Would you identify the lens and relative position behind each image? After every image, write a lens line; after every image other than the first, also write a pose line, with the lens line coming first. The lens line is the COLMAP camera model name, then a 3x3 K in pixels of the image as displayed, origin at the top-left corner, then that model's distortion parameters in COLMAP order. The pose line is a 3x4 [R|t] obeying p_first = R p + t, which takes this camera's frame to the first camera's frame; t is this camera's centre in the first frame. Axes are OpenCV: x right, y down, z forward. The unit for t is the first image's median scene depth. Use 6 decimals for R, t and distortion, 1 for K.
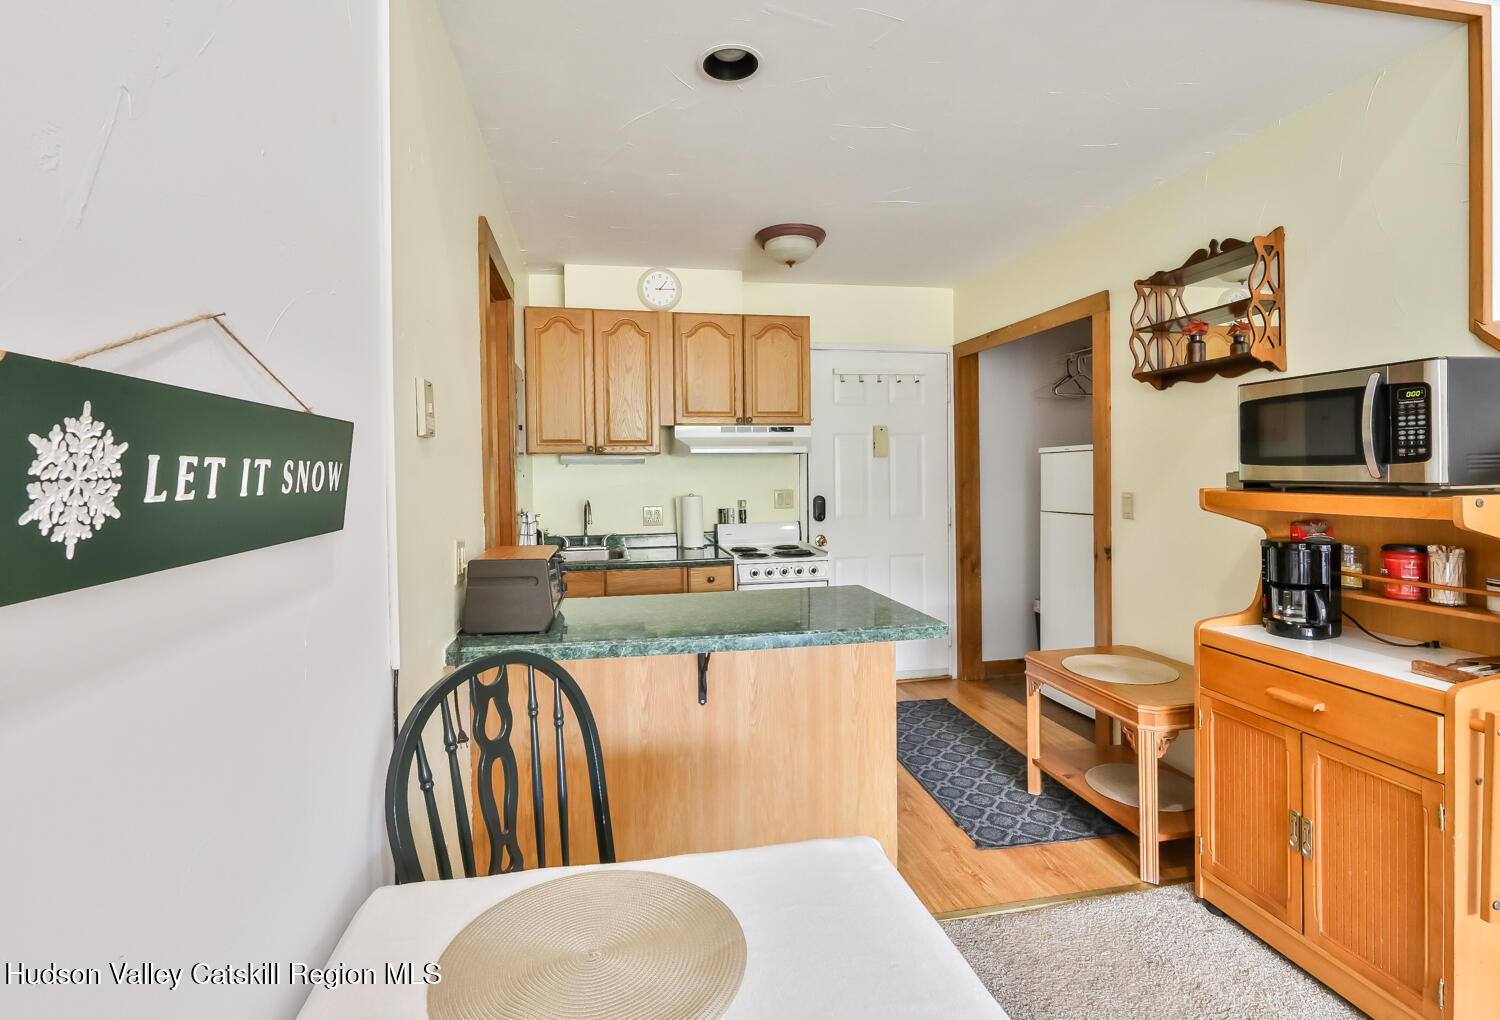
lens RADIAL K [[715.7, 0, 749.7], [0, 715.7, 473.2], [0, 0, 1]] dist [-0.000143, -0.000018]
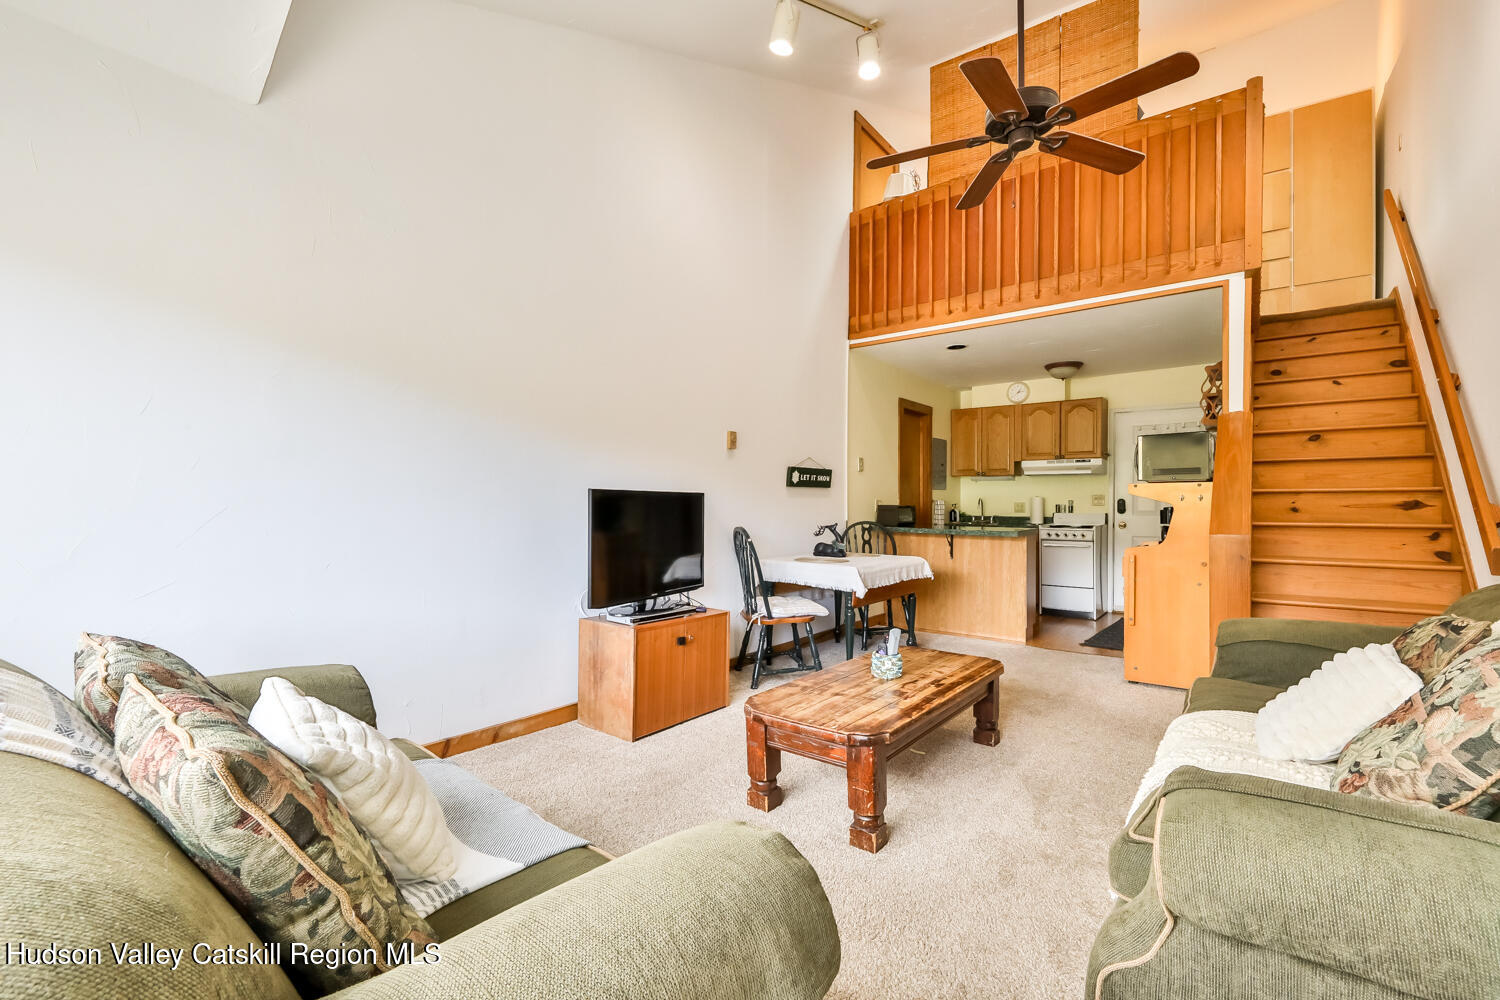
lens RADIAL K [[646.8, 0, 745.7], [0, 646.8, 506.6], [0, 0, 1]] dist [0.002594, -0.000119]
pose [[0.650451, 0.021377, -0.759247, 0.758680], [-0.011417, 0.999766, 0.018369, 0.035892], [0.759463, -0.003280, 0.650543, -0.750626]]
